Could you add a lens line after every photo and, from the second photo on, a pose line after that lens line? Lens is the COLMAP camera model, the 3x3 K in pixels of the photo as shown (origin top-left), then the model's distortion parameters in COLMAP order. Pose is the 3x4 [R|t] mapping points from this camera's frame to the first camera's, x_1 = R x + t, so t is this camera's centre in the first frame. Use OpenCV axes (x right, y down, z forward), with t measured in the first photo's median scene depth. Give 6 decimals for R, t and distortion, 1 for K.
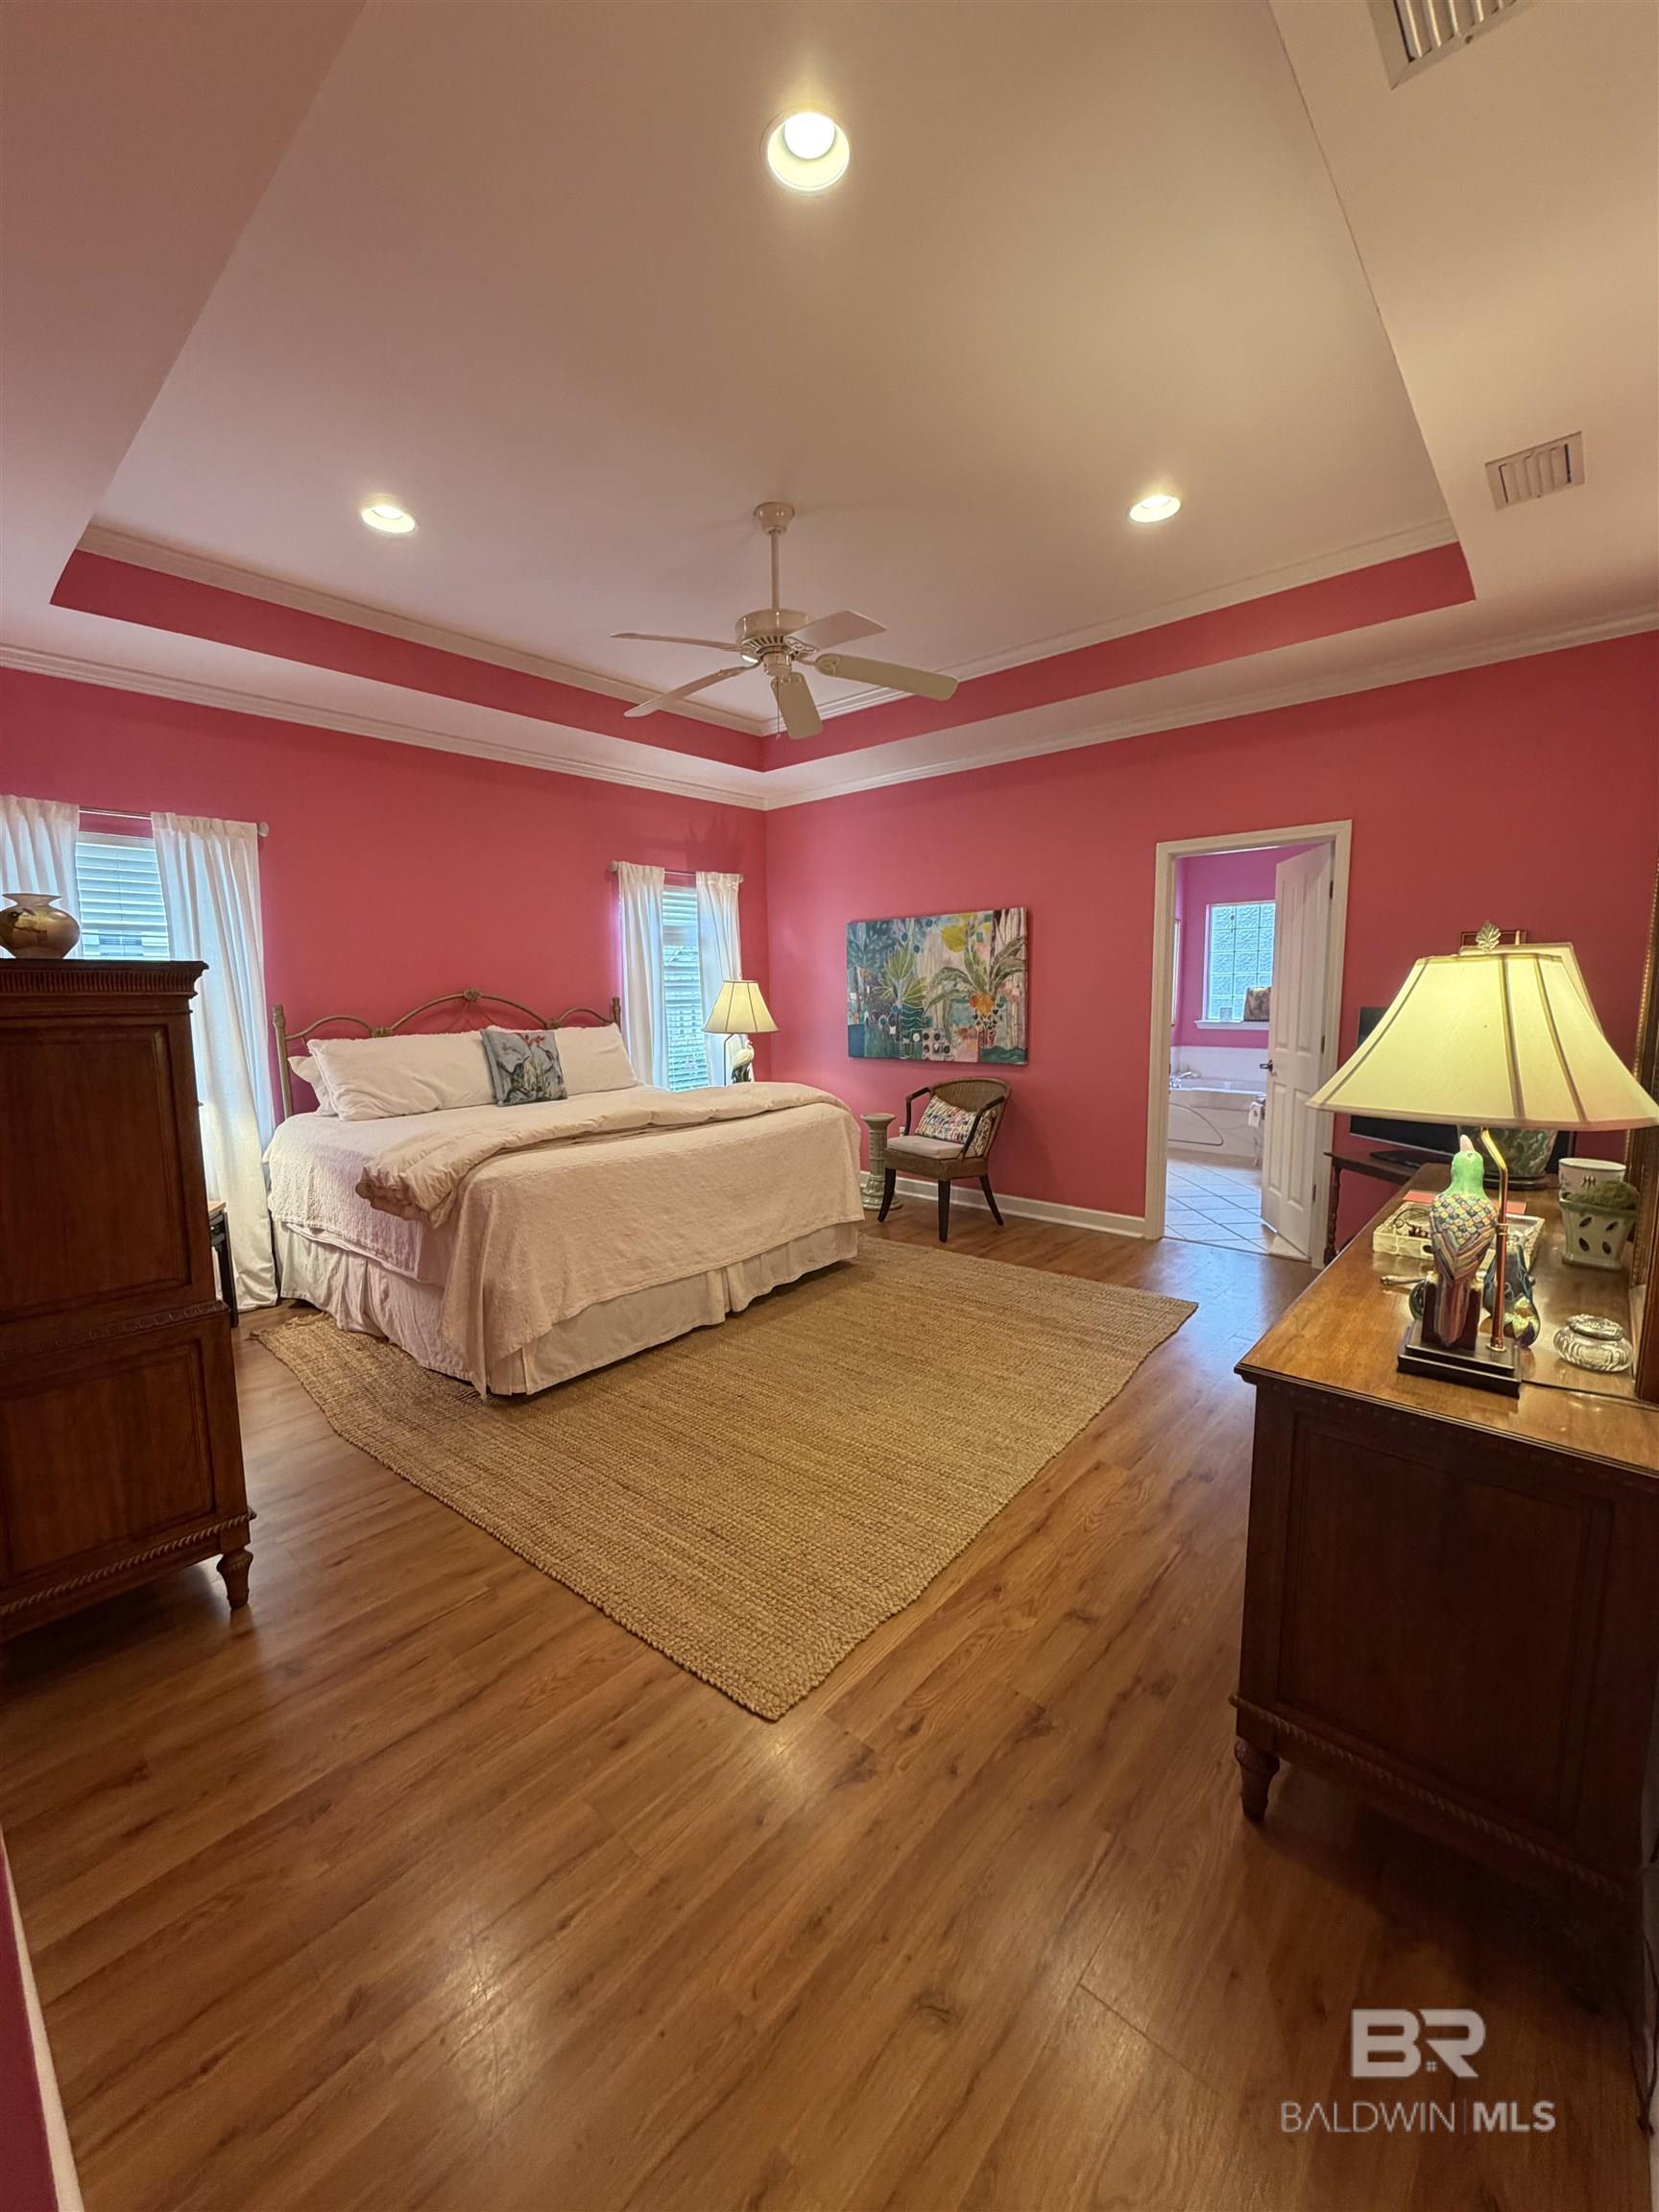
lens RADIAL K [[882.9, 0, 831.1], [0, 882.9, 1096.8], [0, 0, 1]] dist [0.000317, -0.000011]
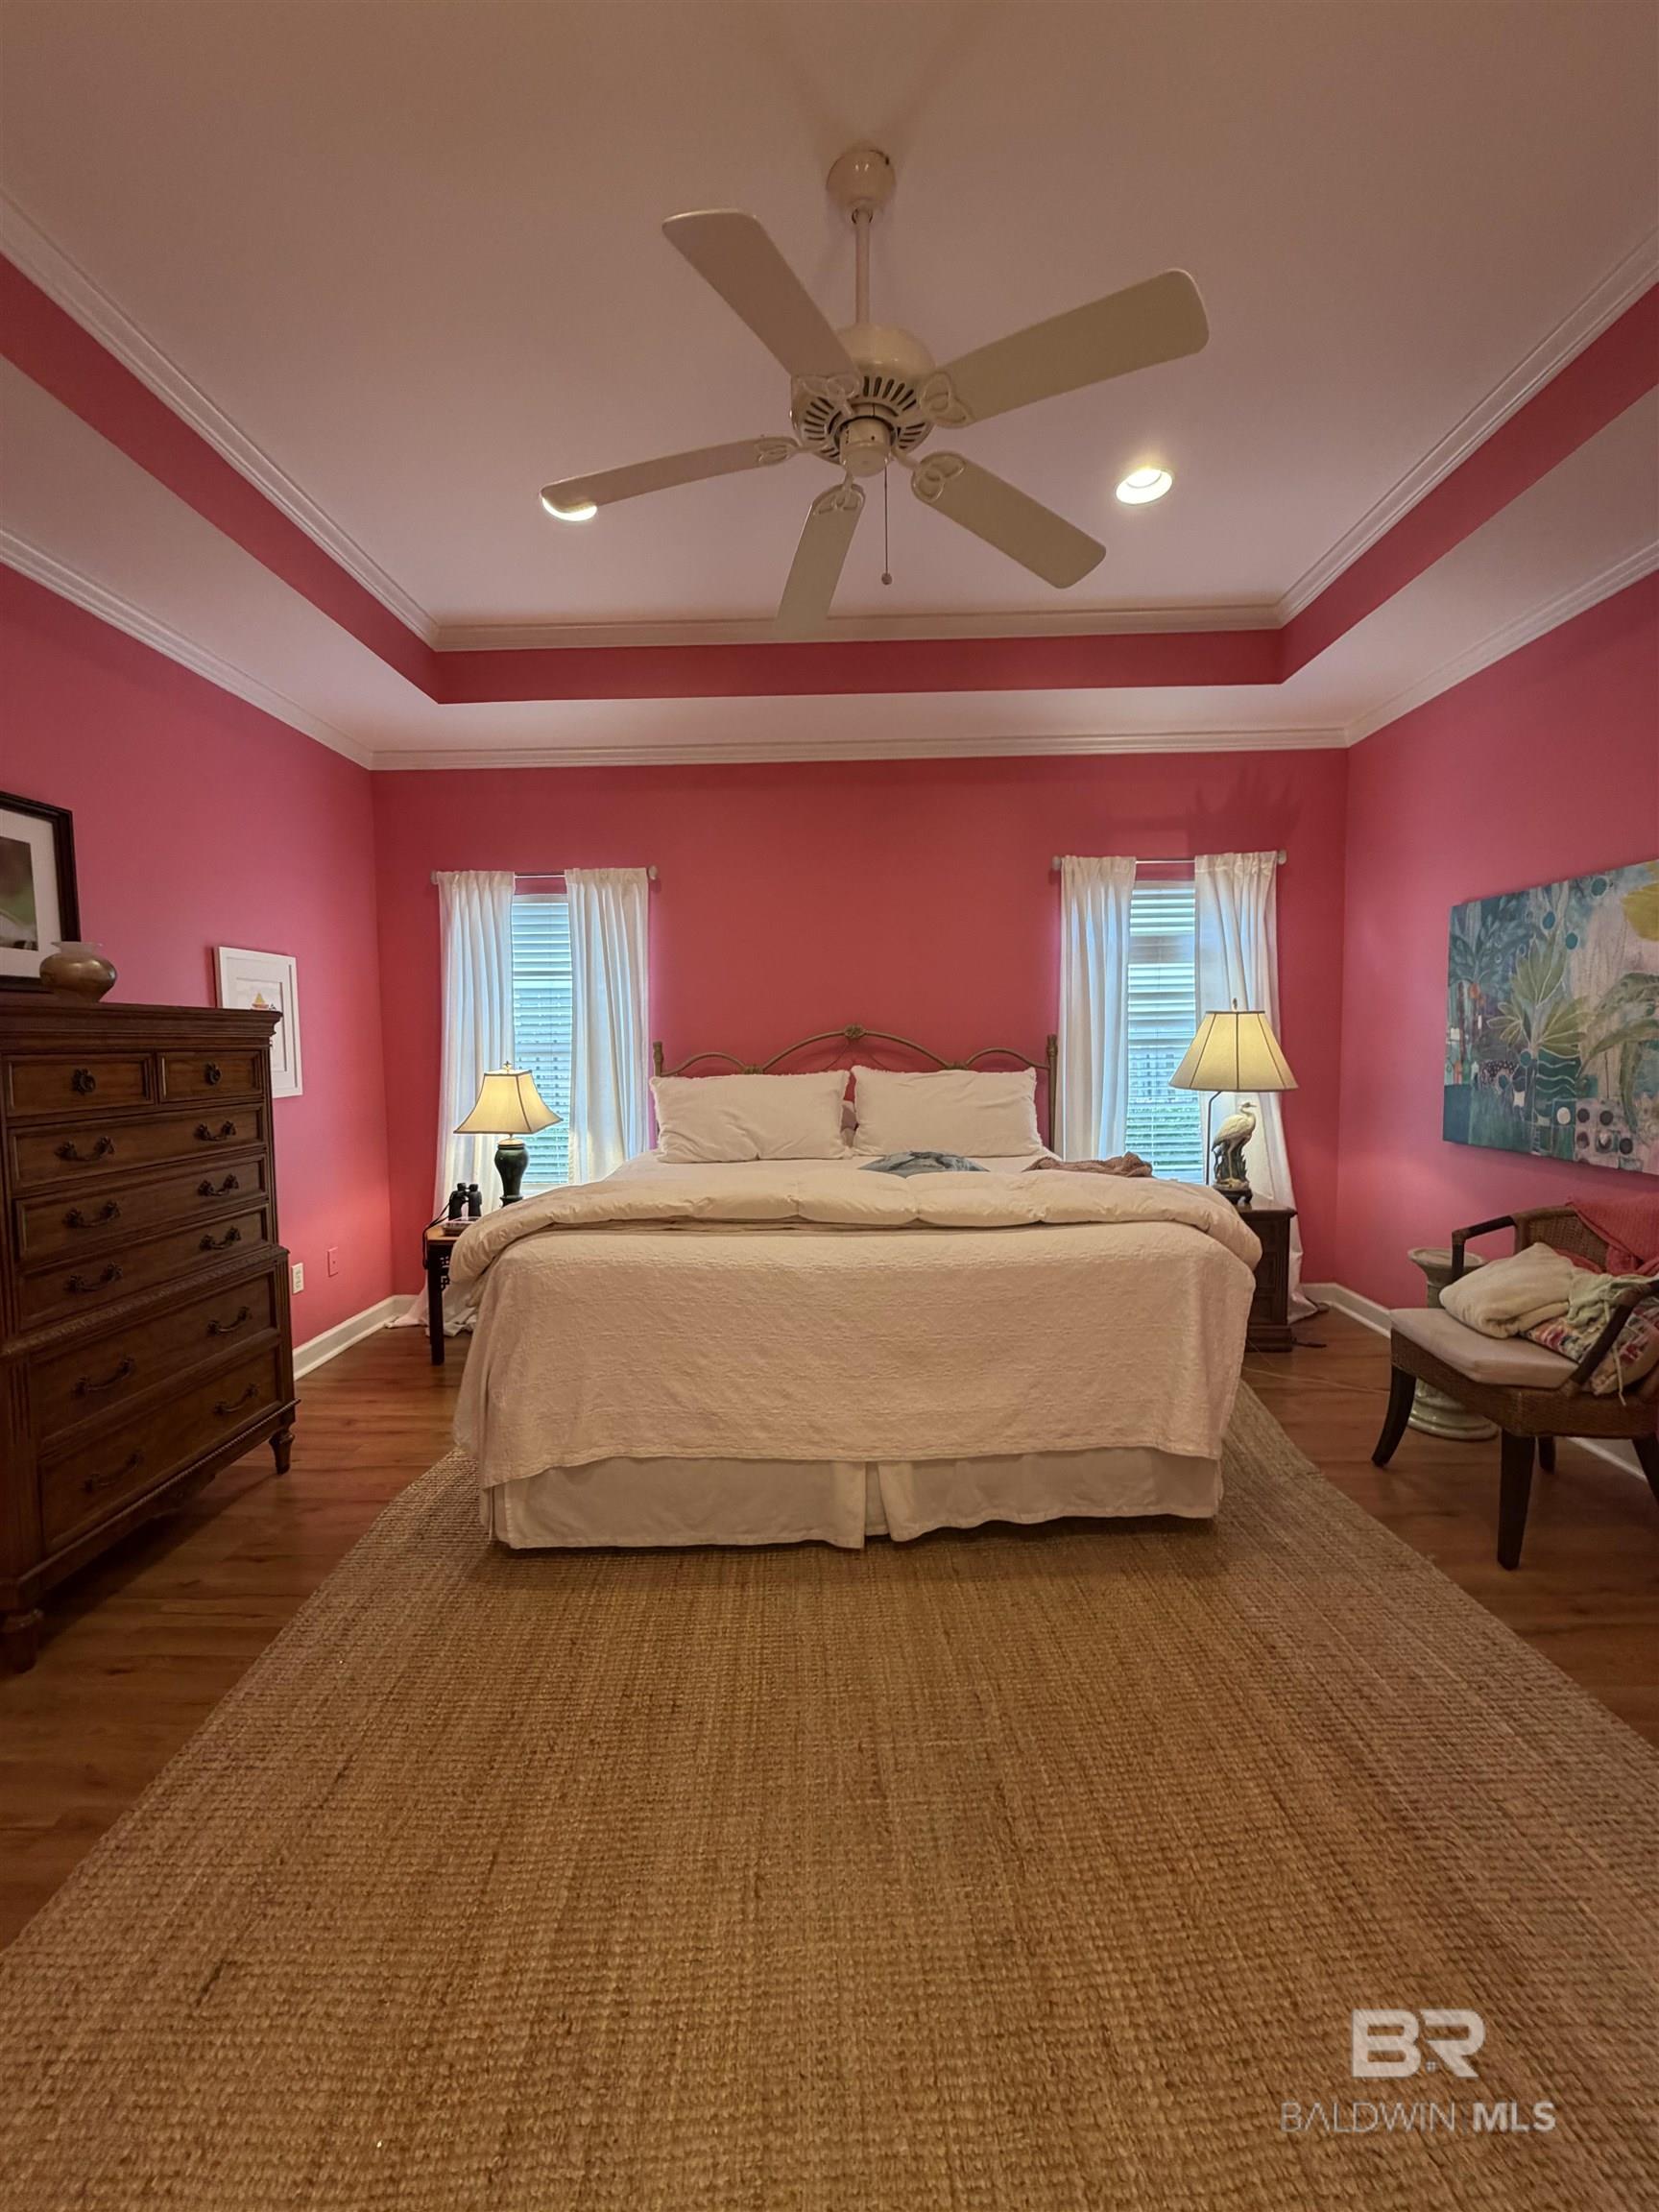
lens RADIAL K [[882.9, 0, 831.1], [0, 882.9, 1096.8], [0, 0, 1]] dist [0.000317, -0.000011]
pose [[0.649841, 0.055691, -0.758027, 0.248892], [-0.087552, 0.996158, -0.001871, -0.048565], [0.755010, 0.067583, 0.652221, 0.423403]]
